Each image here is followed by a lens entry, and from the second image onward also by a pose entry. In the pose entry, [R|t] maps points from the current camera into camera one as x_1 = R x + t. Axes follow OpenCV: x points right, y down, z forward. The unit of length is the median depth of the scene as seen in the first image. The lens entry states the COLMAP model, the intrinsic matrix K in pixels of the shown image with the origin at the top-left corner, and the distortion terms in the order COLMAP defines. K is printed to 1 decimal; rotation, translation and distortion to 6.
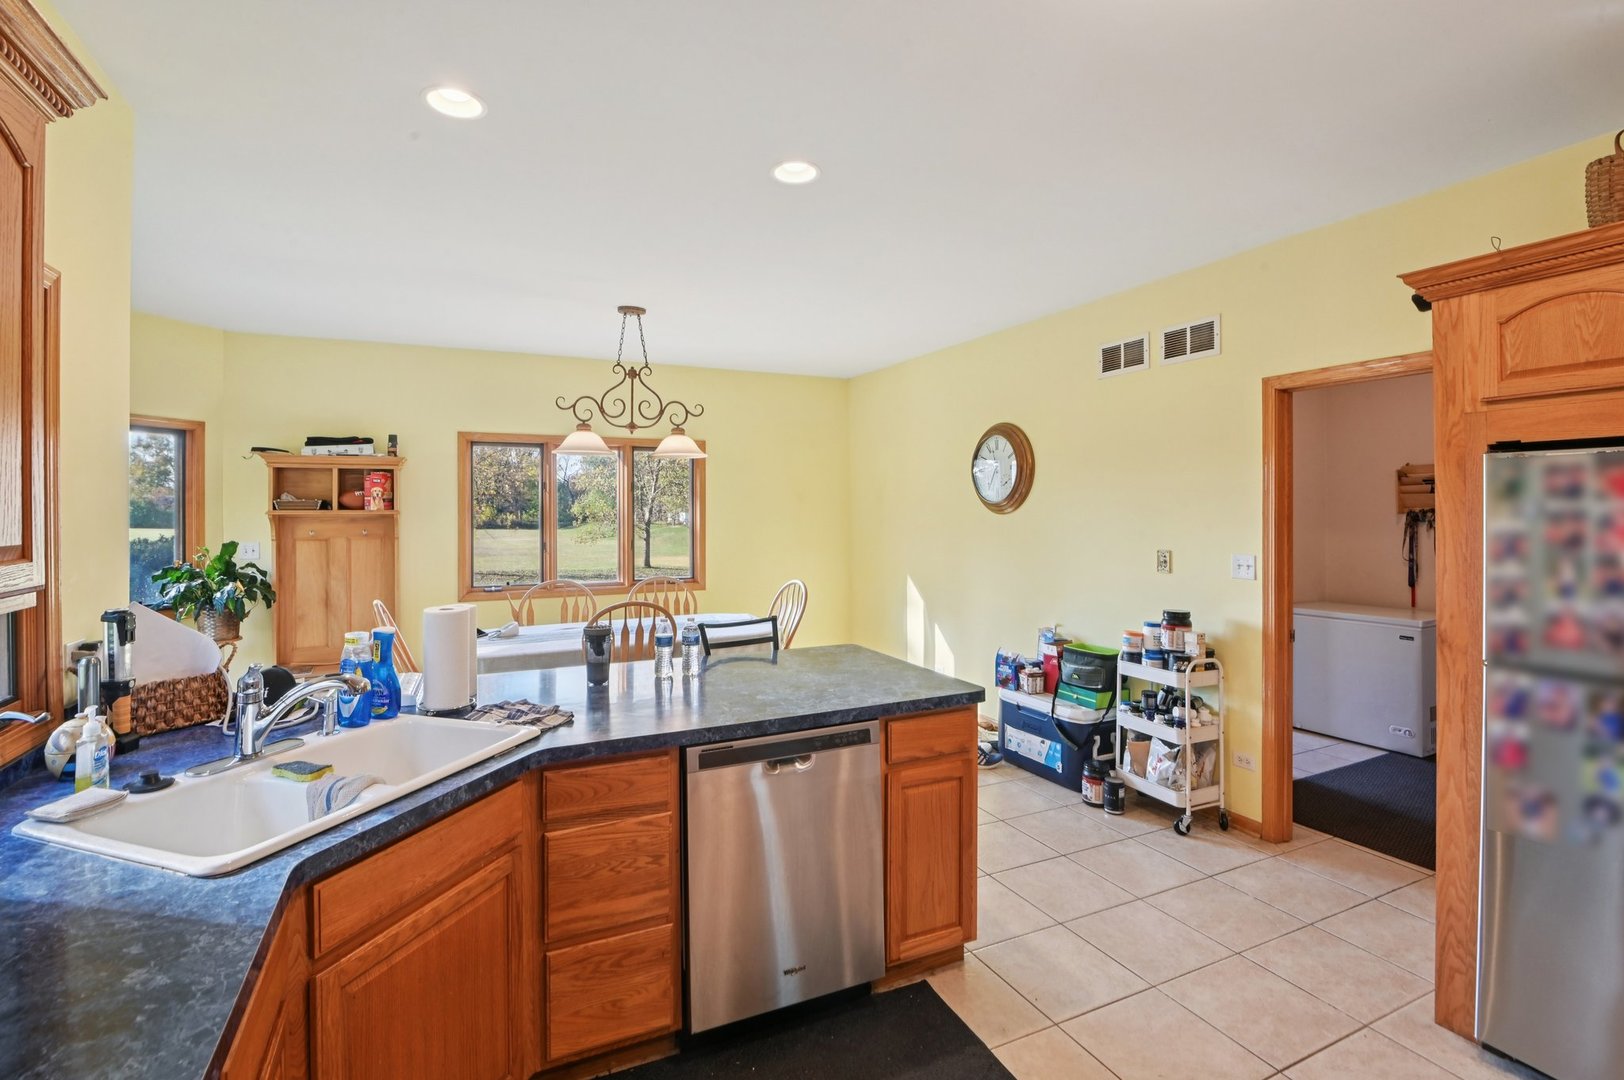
lens RADIAL K [[750.1, 0, 795.9], [0, 750.1, 507.5], [0, 0, 1]] dist [-0.008767, -0.007043]
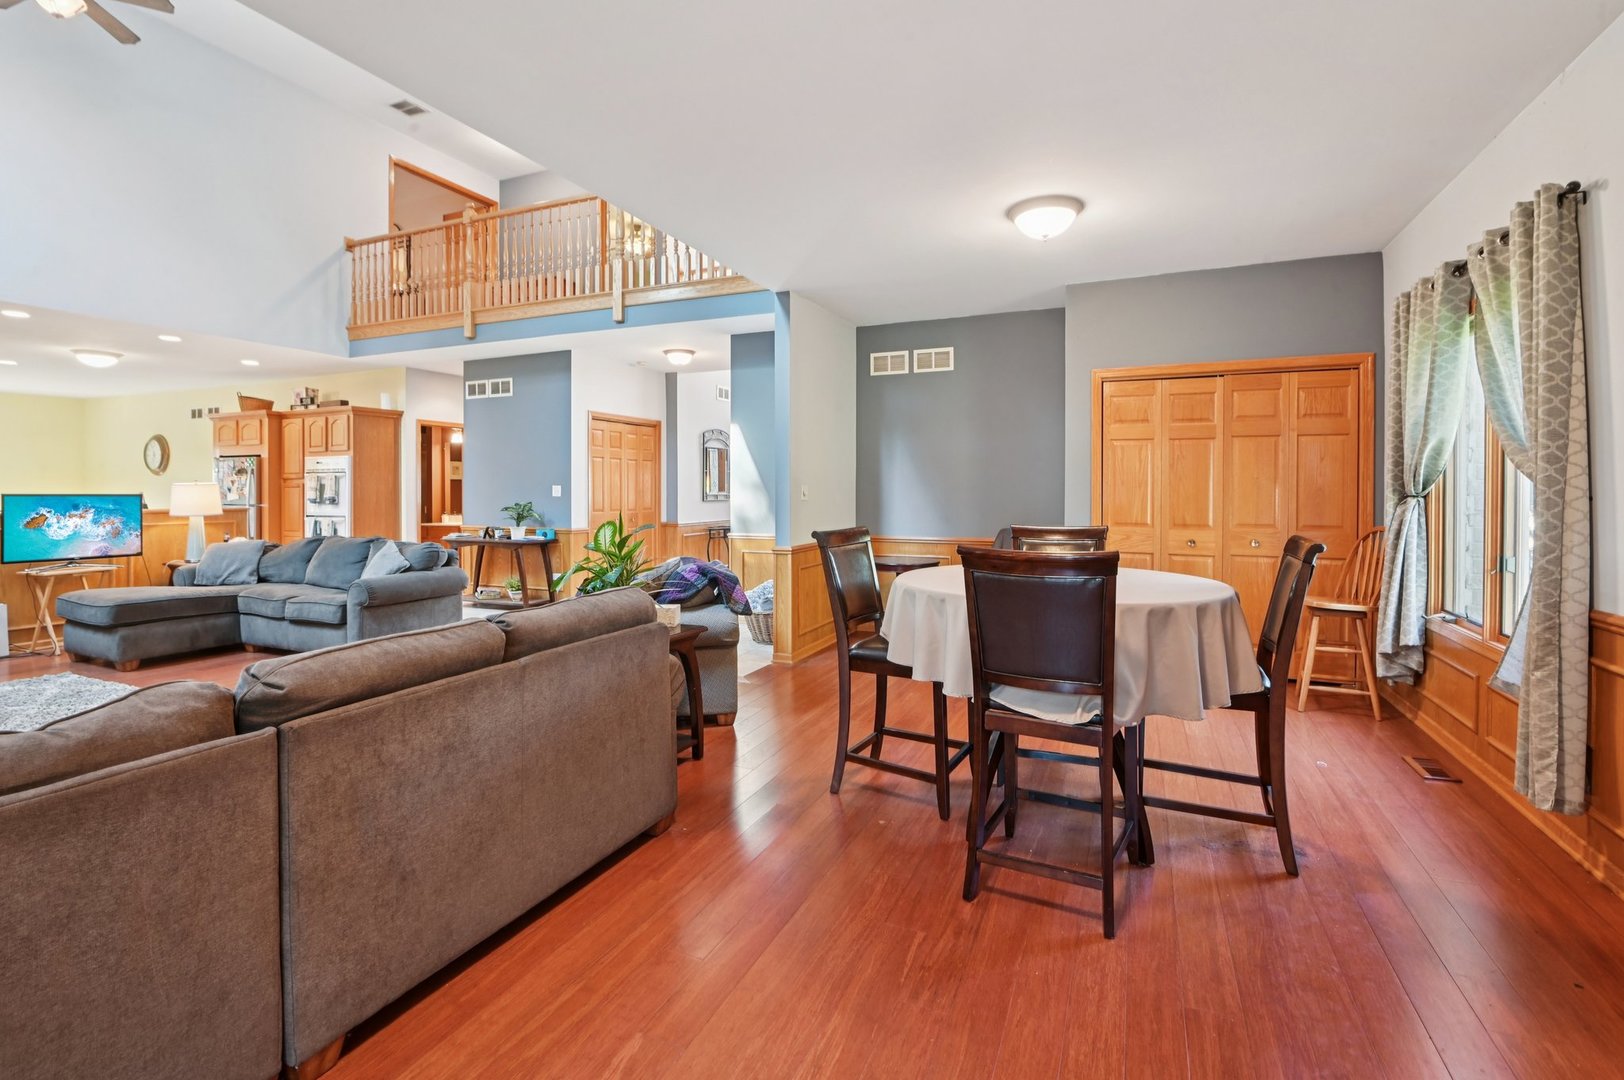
lens RADIAL K [[750.1, 0, 796.2], [0, 750.1, 489.7], [0, 0, 1]] dist [-0.008767, -0.007043]
pose [[0.752783, 0.001450, 0.658267, 0.273281], [-0.003611, 0.999992, 0.001927, 0.042207], [-0.658259, -0.003827, 0.752782, -2.034041]]
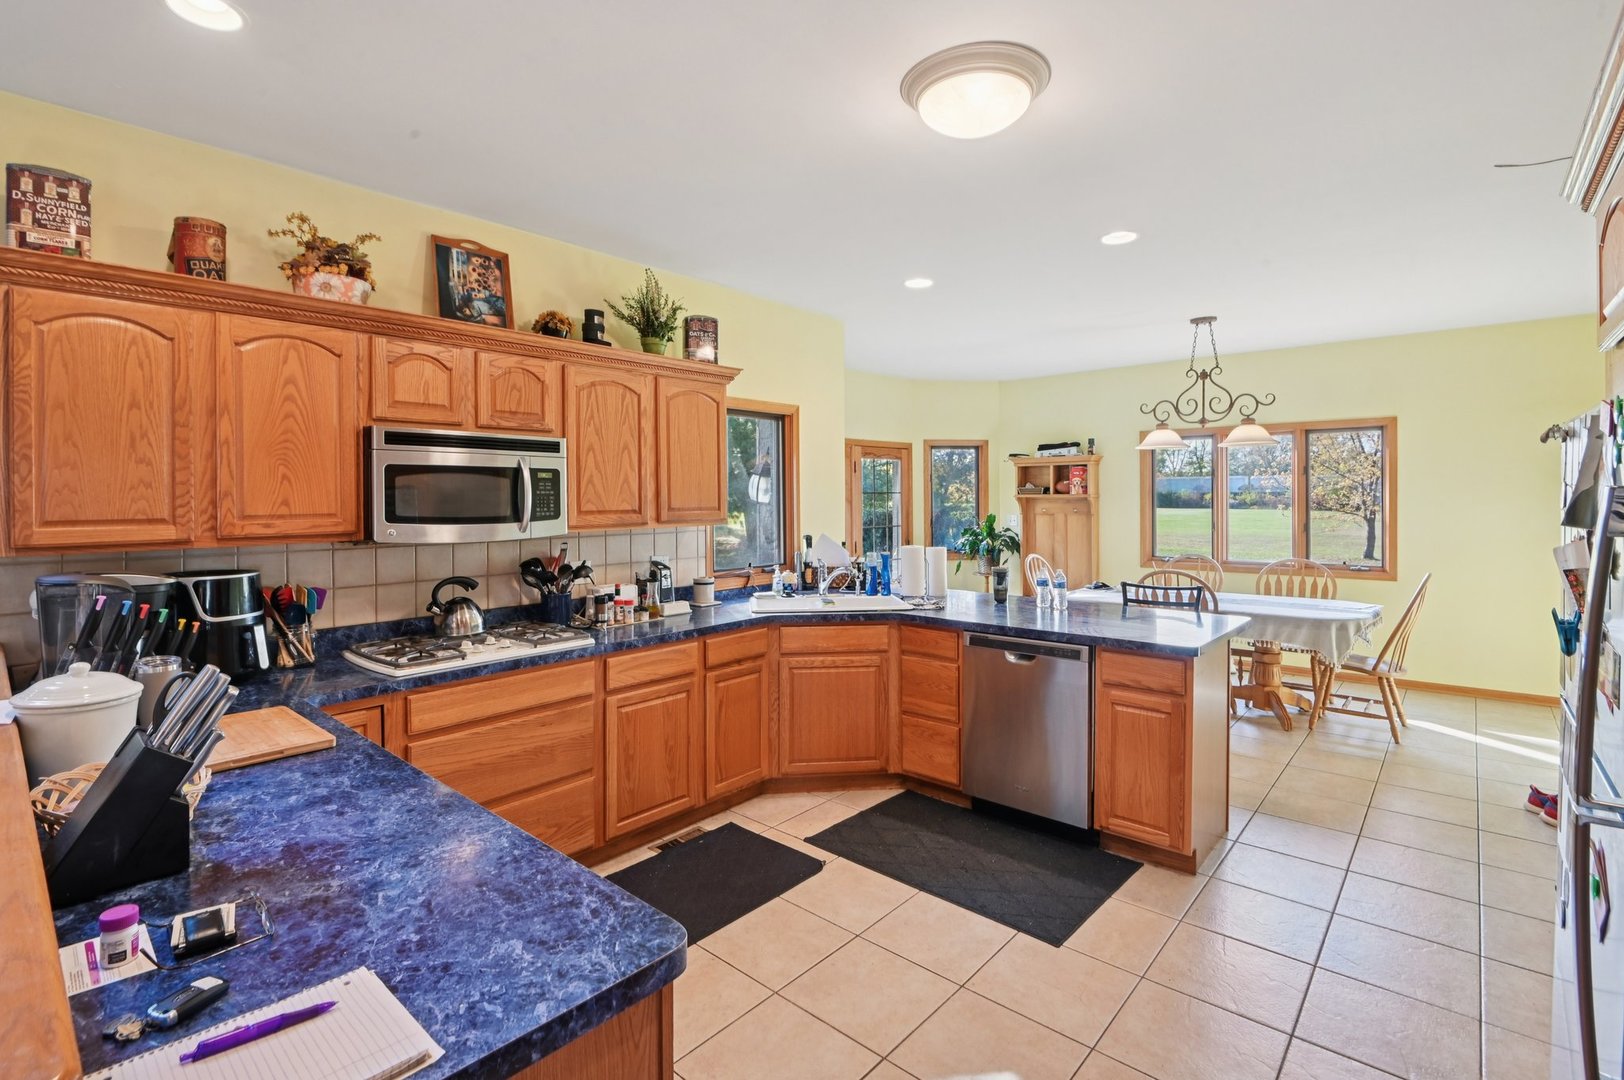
lens RADIAL K [[750.1, 0, 803.0], [0, 750.1, 501.8], [0, 0, 1]] dist [-0.008767, -0.007043]
pose [[0.391629, 0.007417, -0.920093, 0.568945], [0.008732, 0.999893, 0.011776, -0.003450], [0.920082, -0.012646, 0.391522, -0.015575]]
